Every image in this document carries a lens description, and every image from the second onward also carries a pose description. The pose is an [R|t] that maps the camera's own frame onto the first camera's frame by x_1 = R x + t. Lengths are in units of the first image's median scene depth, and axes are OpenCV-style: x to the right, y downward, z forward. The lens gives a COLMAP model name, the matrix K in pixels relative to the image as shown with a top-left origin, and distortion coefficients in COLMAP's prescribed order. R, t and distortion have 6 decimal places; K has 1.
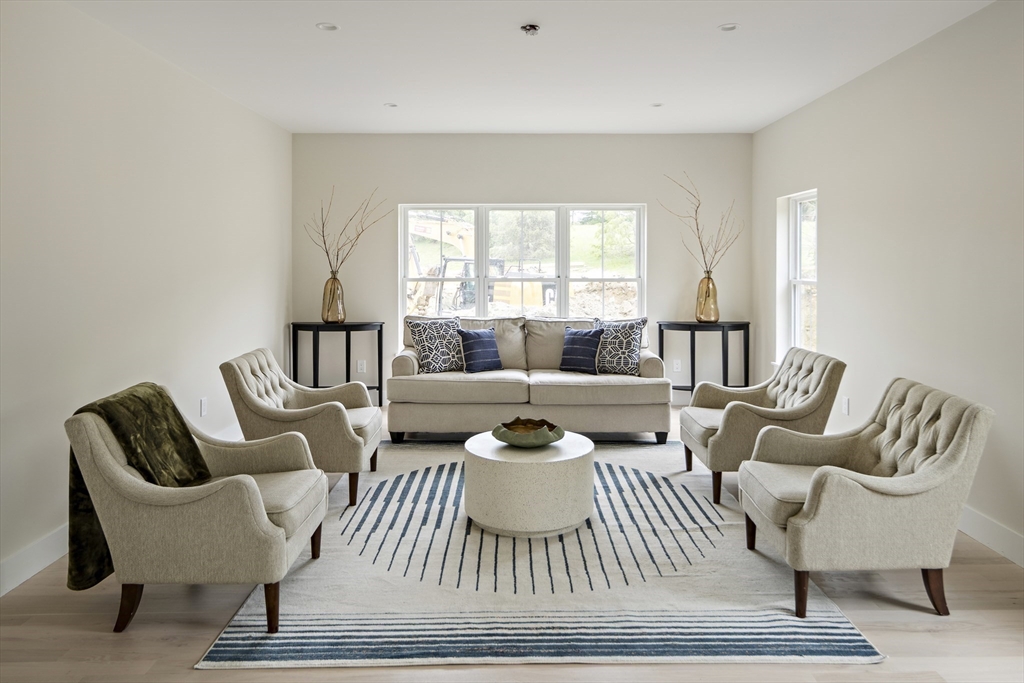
lens RADIAL K [[687.2, 0, 523.9], [0, 687.2, 276.2], [0, 0, 1]] dist [0.005516, 0.000870]
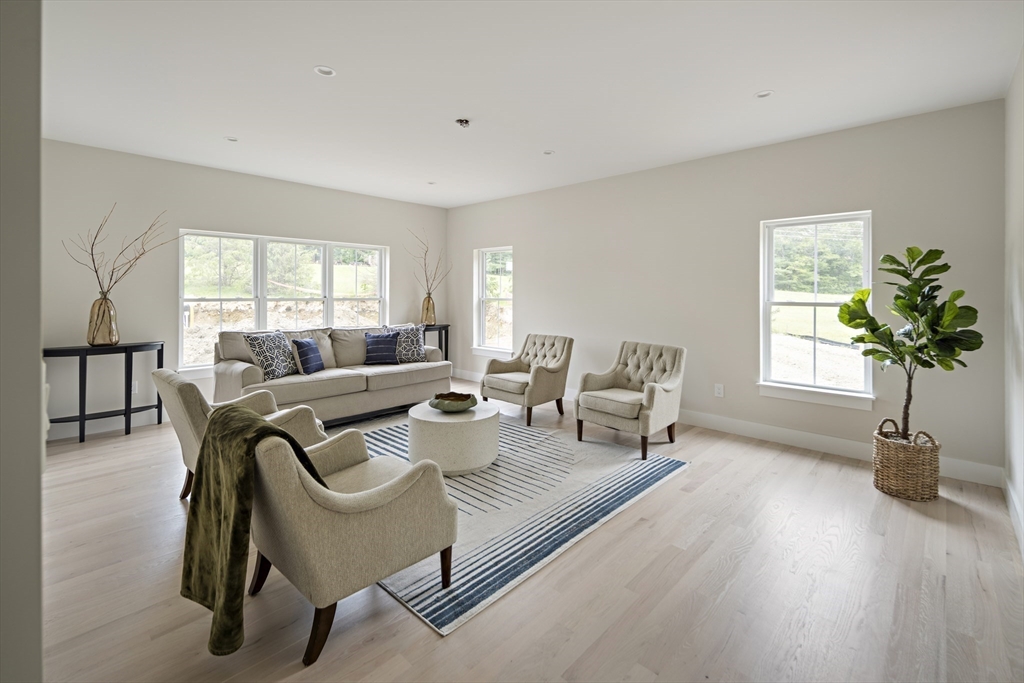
lens RADIAL K [[453.6, 0, 515.3], [0, 453.6, 294.7], [0, 0, 1]] dist [0.011997, -0.000023]
pose [[0.688397, 0.001120, 0.725334, -0.414036], [0.009144, 0.999906, -0.010221, 0.010851], [-0.725277, 0.013669, 0.688322, 0.176997]]
